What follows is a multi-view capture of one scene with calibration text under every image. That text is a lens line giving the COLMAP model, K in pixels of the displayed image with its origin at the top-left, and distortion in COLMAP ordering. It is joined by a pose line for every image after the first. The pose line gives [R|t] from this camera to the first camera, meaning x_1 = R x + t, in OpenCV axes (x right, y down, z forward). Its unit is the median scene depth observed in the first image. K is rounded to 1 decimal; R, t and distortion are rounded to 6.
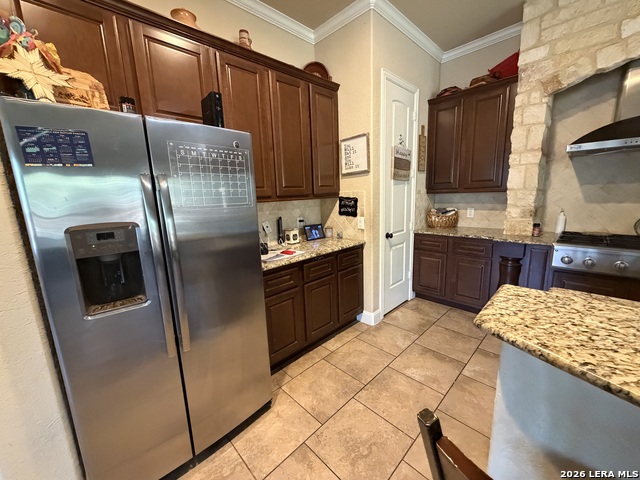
lens RADIAL K [[253.3, 0, 320.0], [0, 253.3, 240.0], [0, 0, 1]] dist [0.001353, 0.000320]
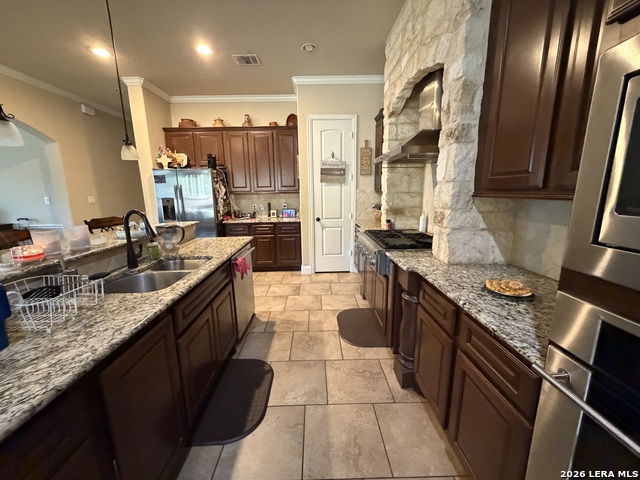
lens RADIAL K [[253.3, 0, 320.0], [0, 253.3, 240.0], [0, 0, 1]] dist [0.001353, 0.000320]
pose [[0.733821, 0.155701, -0.661260, 1.364163], [-0.135507, 0.987368, 0.082110, -0.022045], [0.665692, 0.029351, 0.745650, -0.129128]]
